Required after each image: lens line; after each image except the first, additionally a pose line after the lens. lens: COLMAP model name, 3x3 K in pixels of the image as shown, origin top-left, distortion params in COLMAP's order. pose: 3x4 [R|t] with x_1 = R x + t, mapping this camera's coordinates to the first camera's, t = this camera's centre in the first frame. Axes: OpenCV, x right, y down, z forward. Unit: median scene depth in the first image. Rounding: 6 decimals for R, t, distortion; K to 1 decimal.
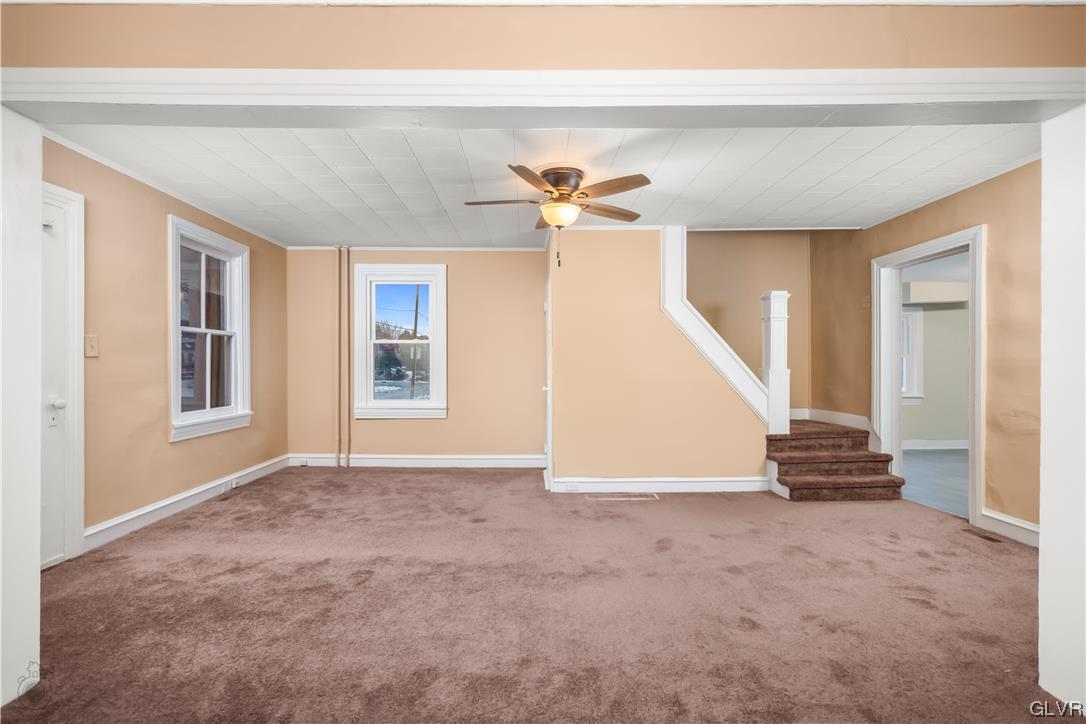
lens RADIAL K [[471.3, 0, 530.7], [0, 471.3, 363.6], [0, 0, 1]] dist [-0.011379, -0.000003]
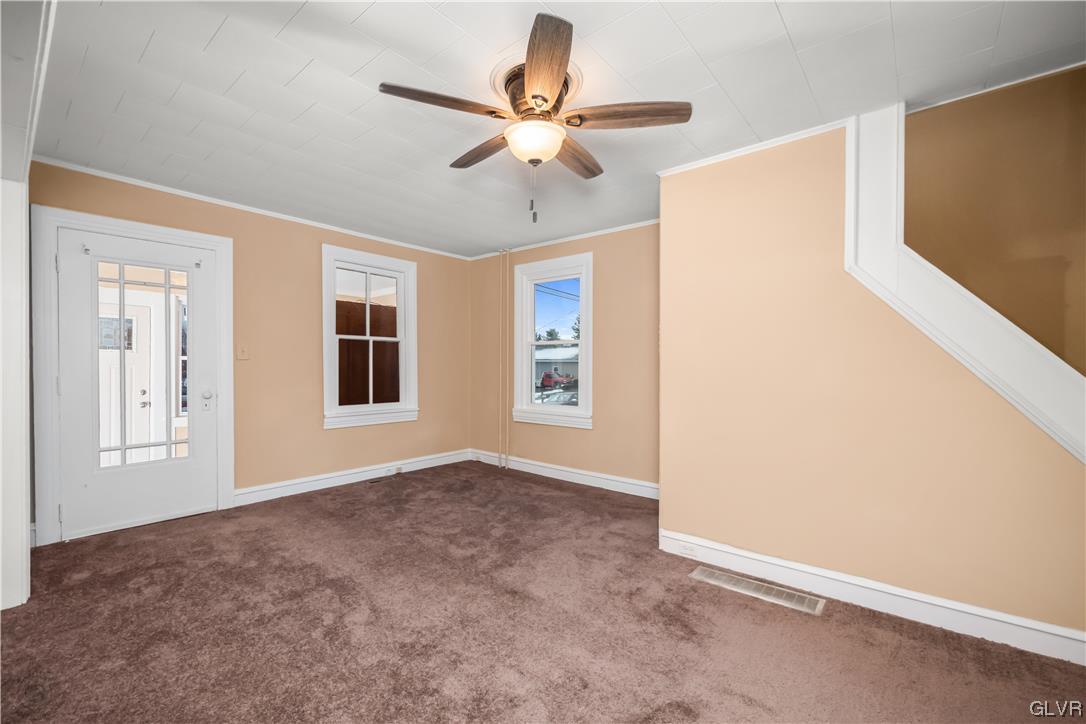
lens RADIAL K [[449.7, 0, 539.7], [0, 449.7, 370.3], [0, 0, 1]] dist [-0.009129, -0.000040]
pose [[0.772531, 0.011844, -0.634867, 0.344833], [-0.005637, 0.999915, 0.011794, -0.003496], [0.634952, -0.005532, 0.772532, 0.377513]]
